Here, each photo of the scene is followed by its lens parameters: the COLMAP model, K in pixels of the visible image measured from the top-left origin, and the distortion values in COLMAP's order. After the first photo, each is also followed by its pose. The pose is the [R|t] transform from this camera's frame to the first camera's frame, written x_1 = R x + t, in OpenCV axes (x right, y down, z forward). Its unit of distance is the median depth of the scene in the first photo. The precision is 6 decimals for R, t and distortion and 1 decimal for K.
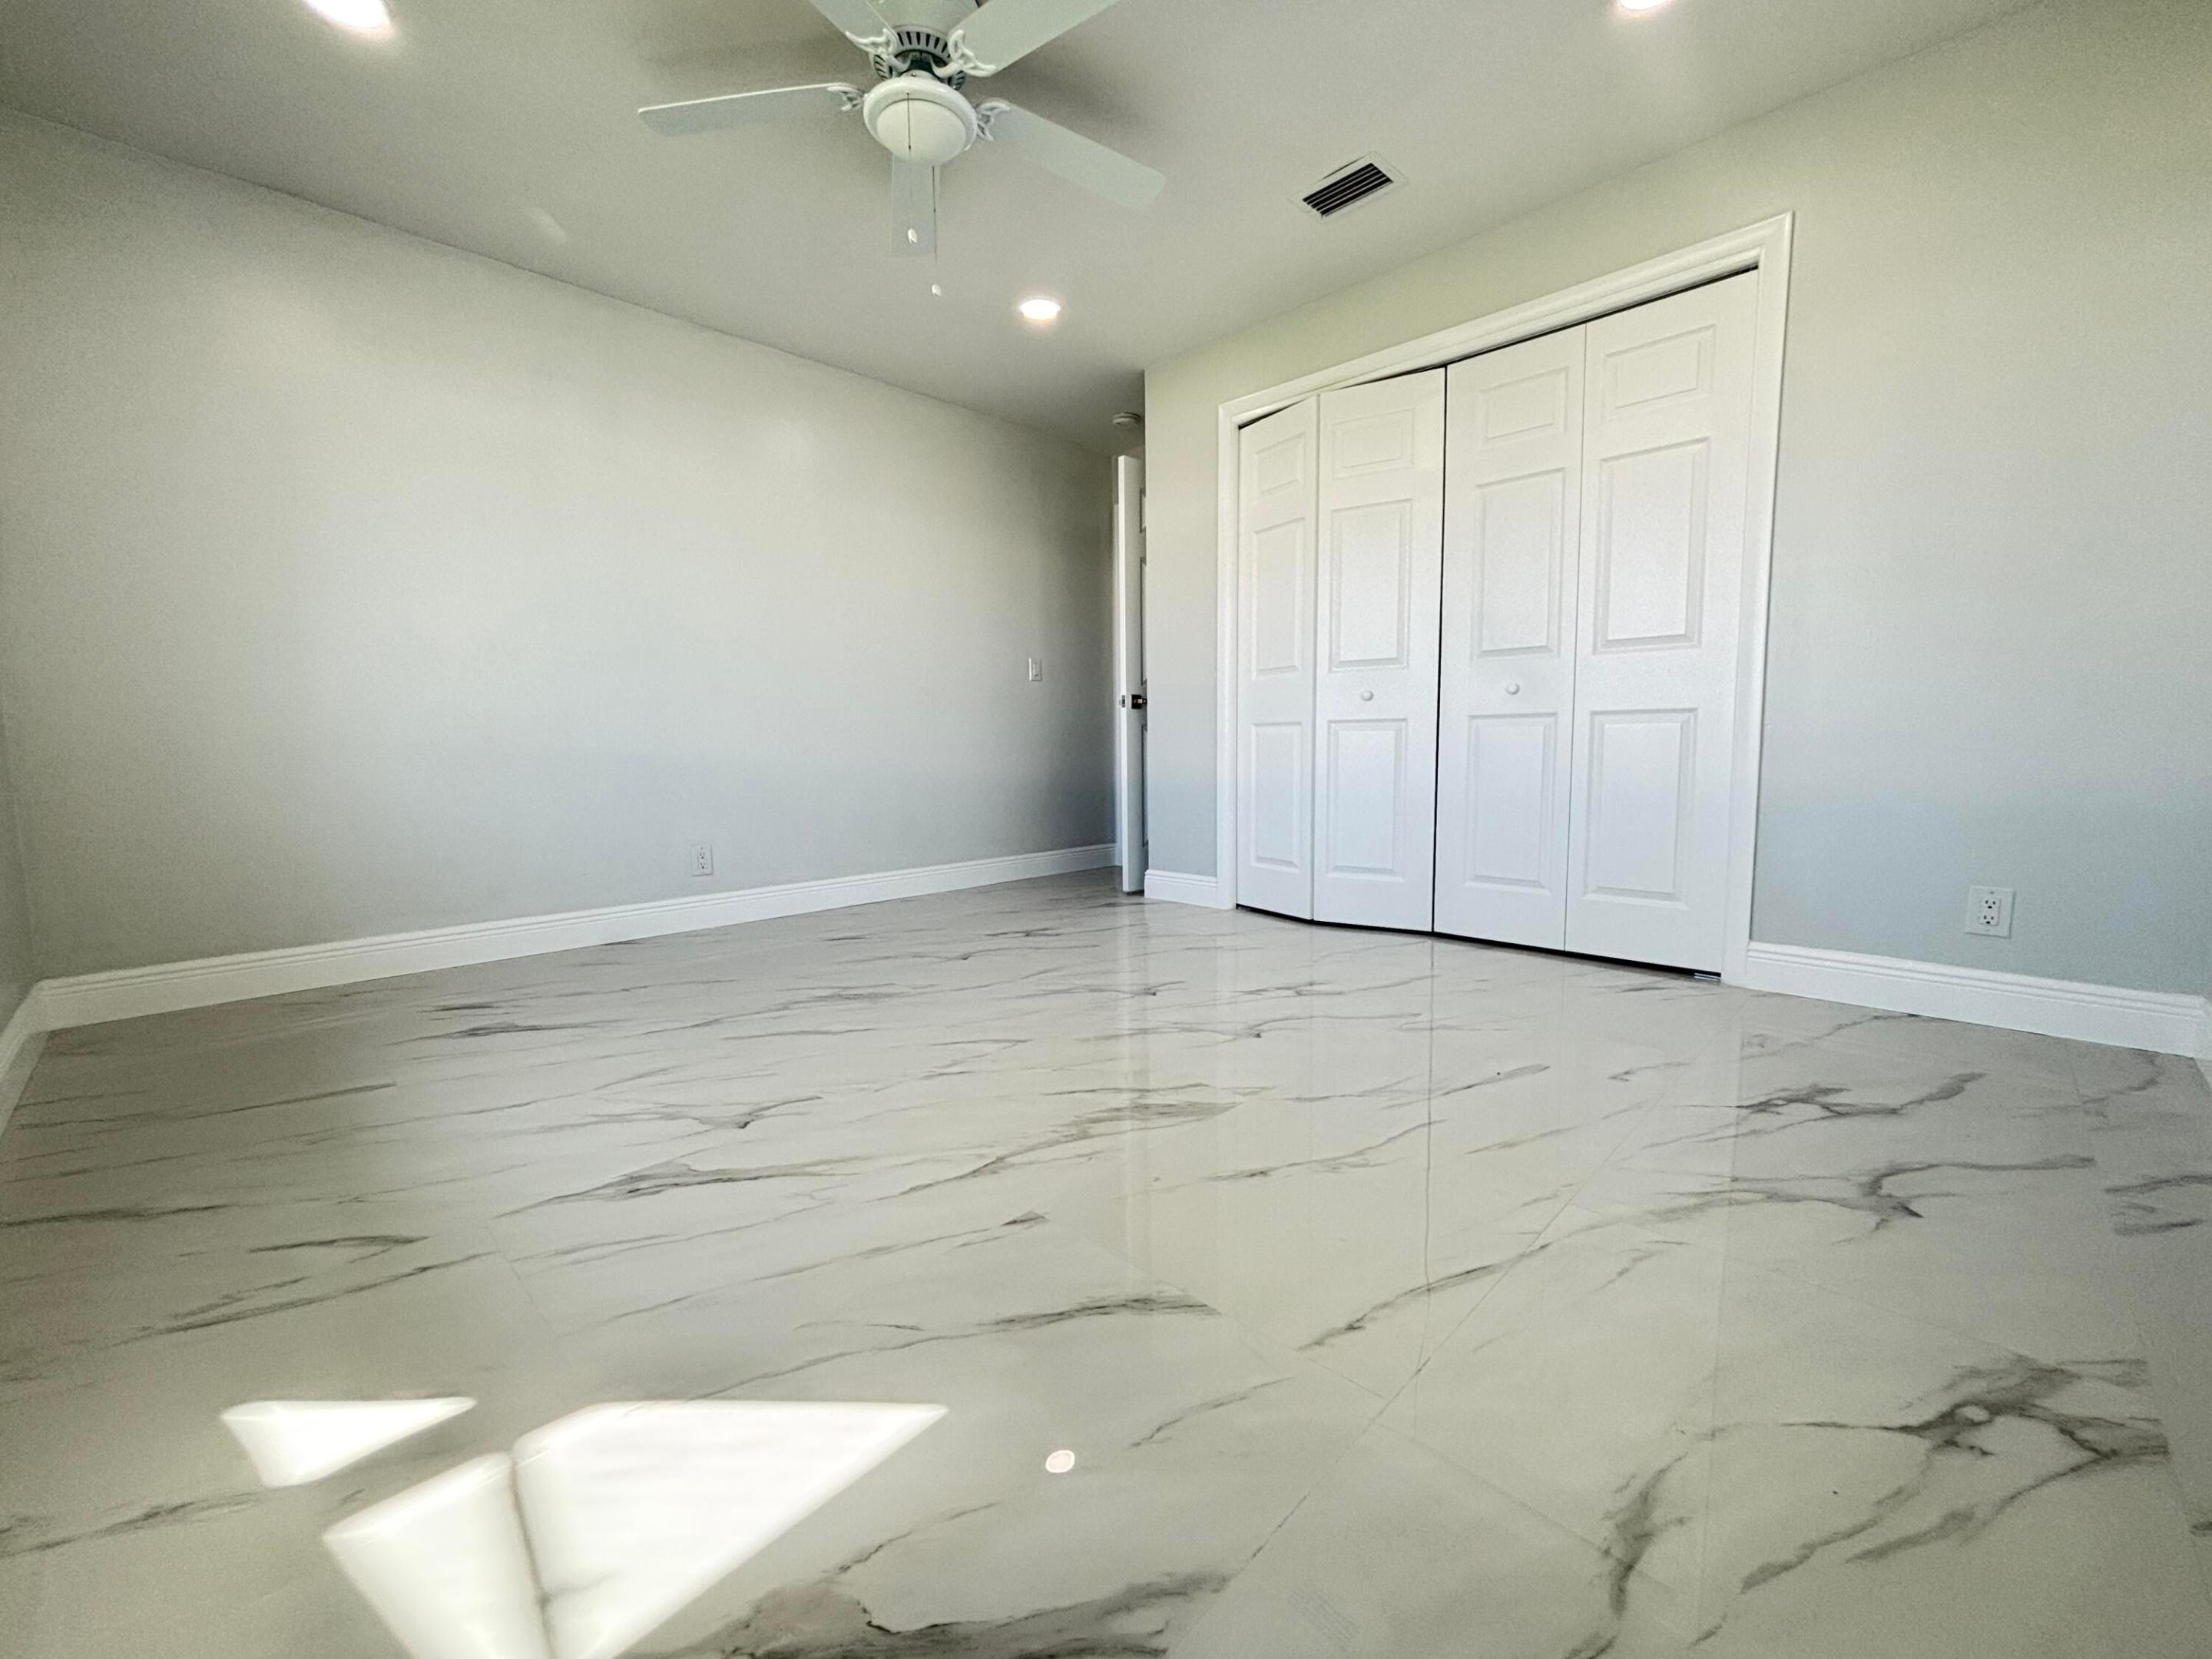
lens RADIAL K [[893.5, 0, 1095.8], [0, 893.5, 842.2], [0, 0, 1]] dist [0.000139, 0.000131]
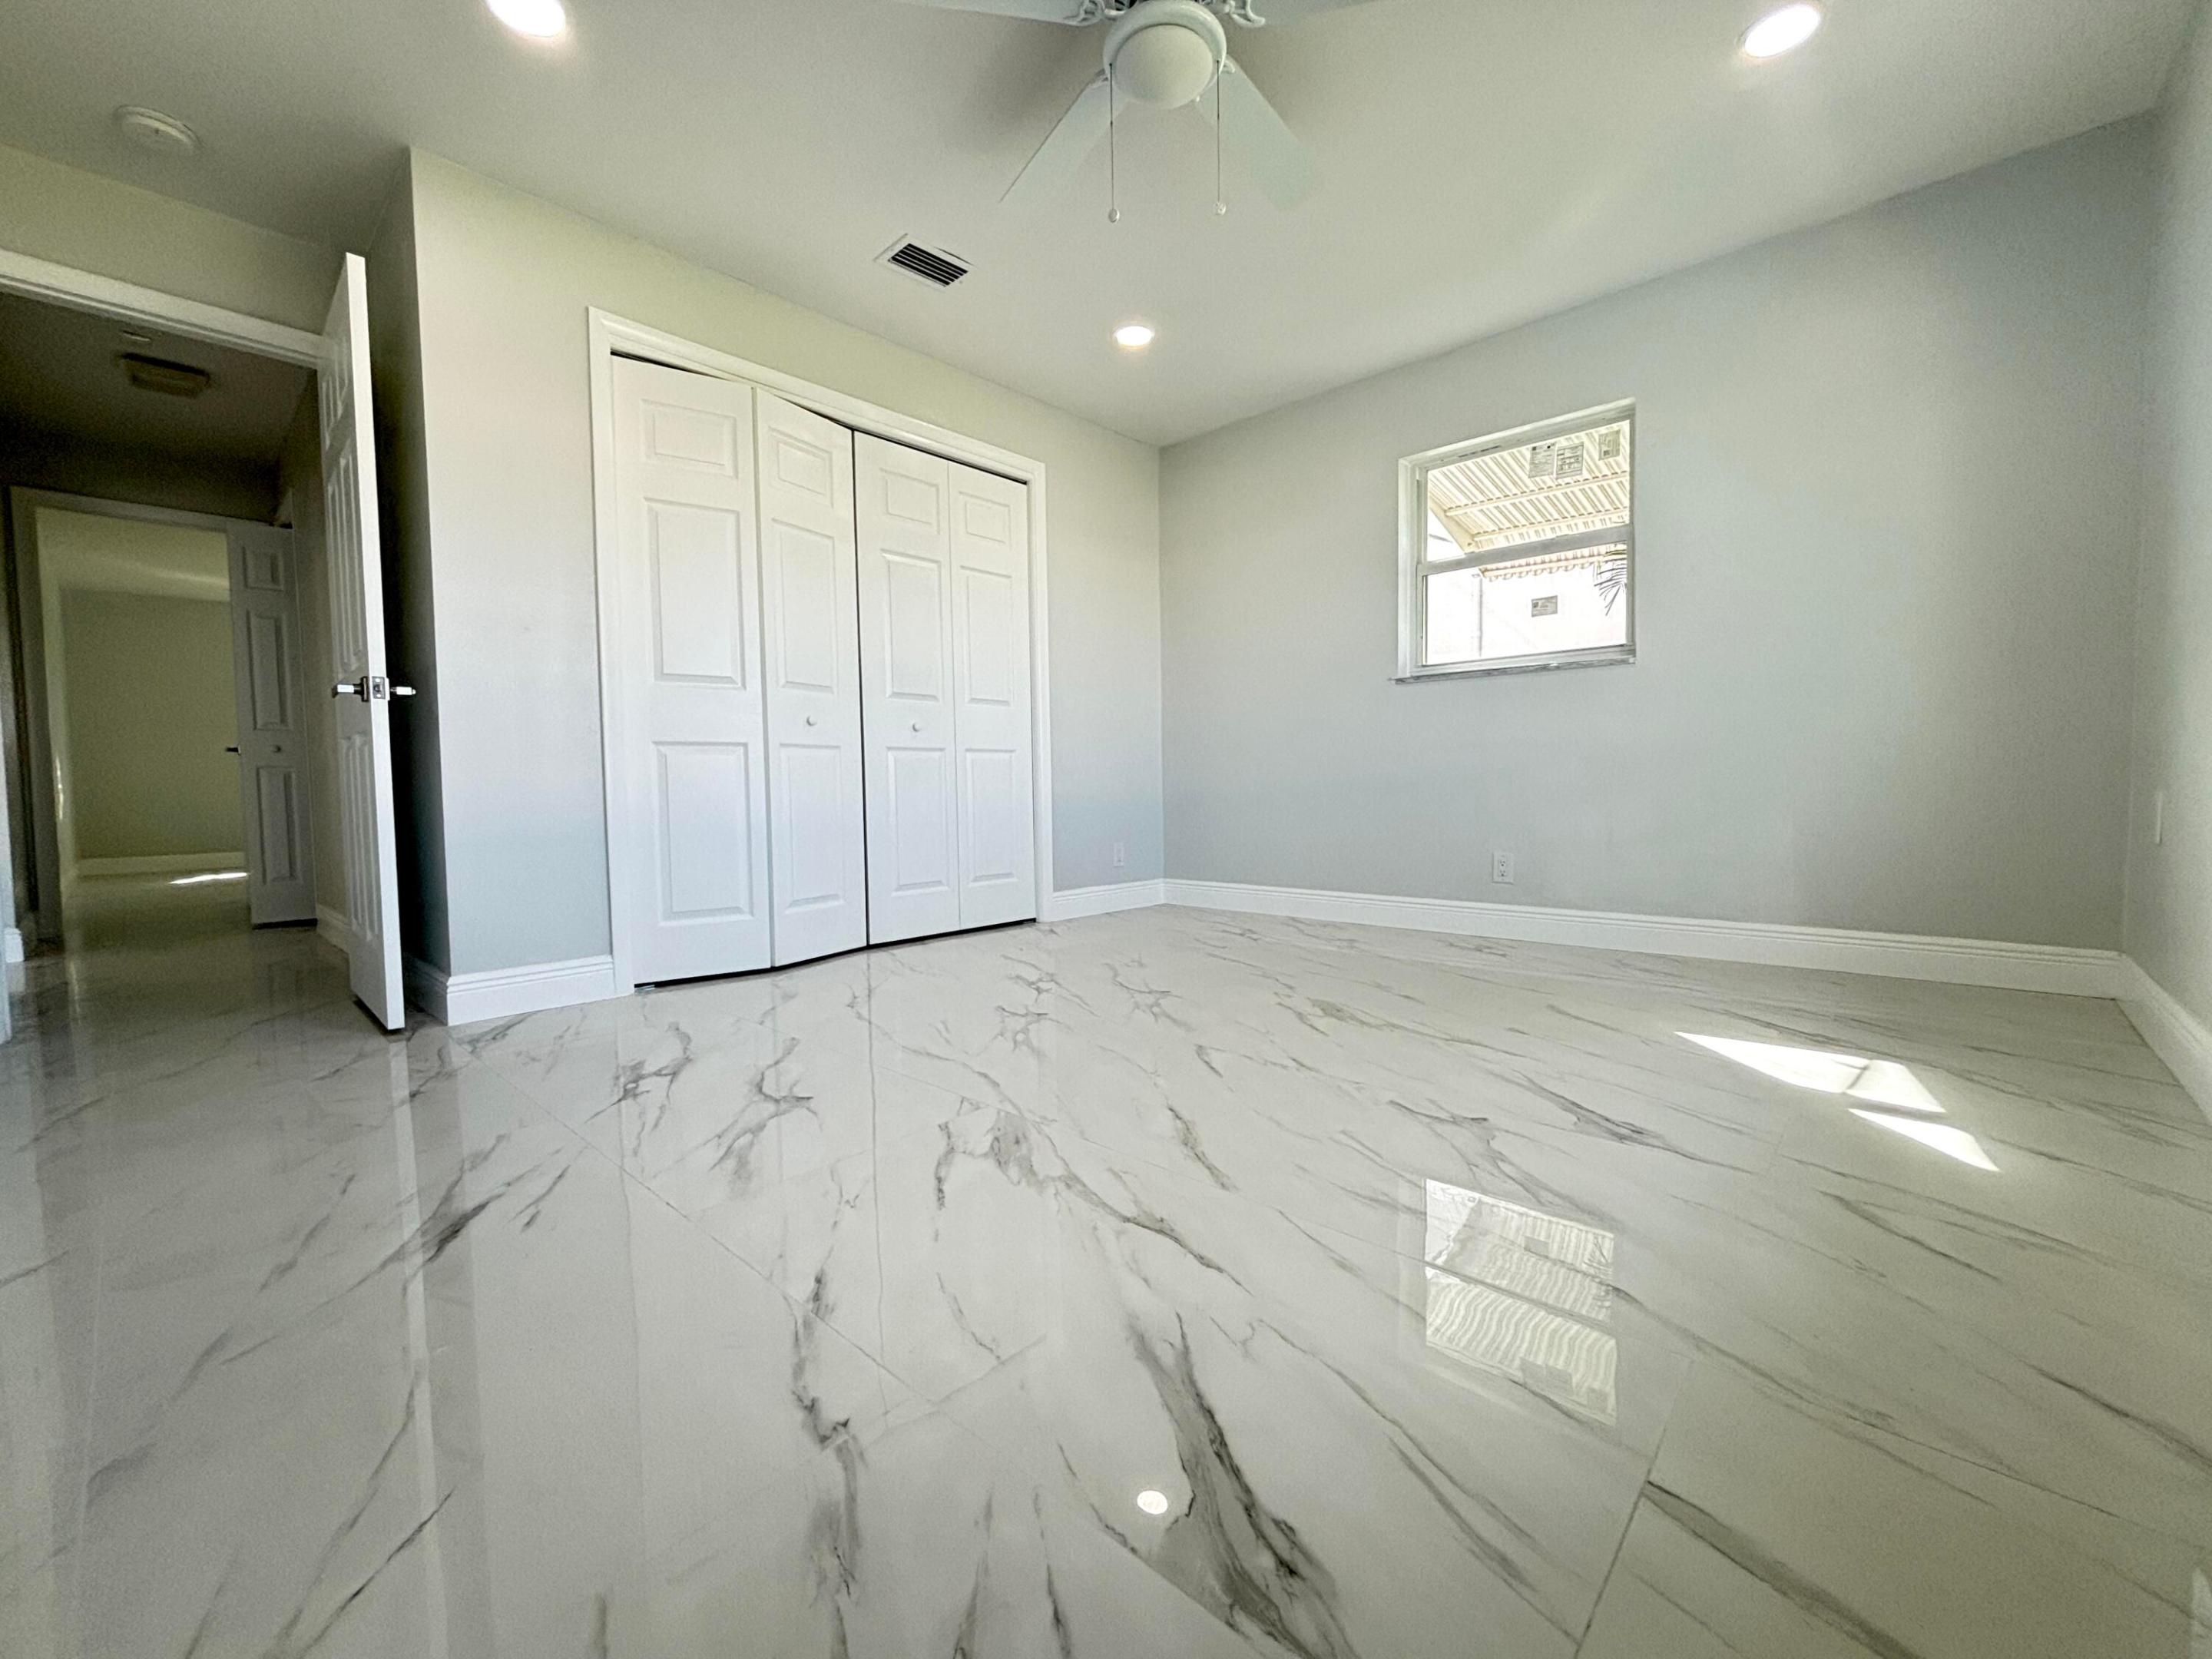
lens RADIAL K [[882.8, 0, 1106.0], [0, 882.8, 829.5], [0, 0, 1]] dist [0.066527, 0.000194]
pose [[-0.037463, -0.060116, 0.997488, -0.885646], [0.116067, 0.991171, 0.064095, -0.086105], [-0.992535, 0.118177, -0.030155, 0.898783]]
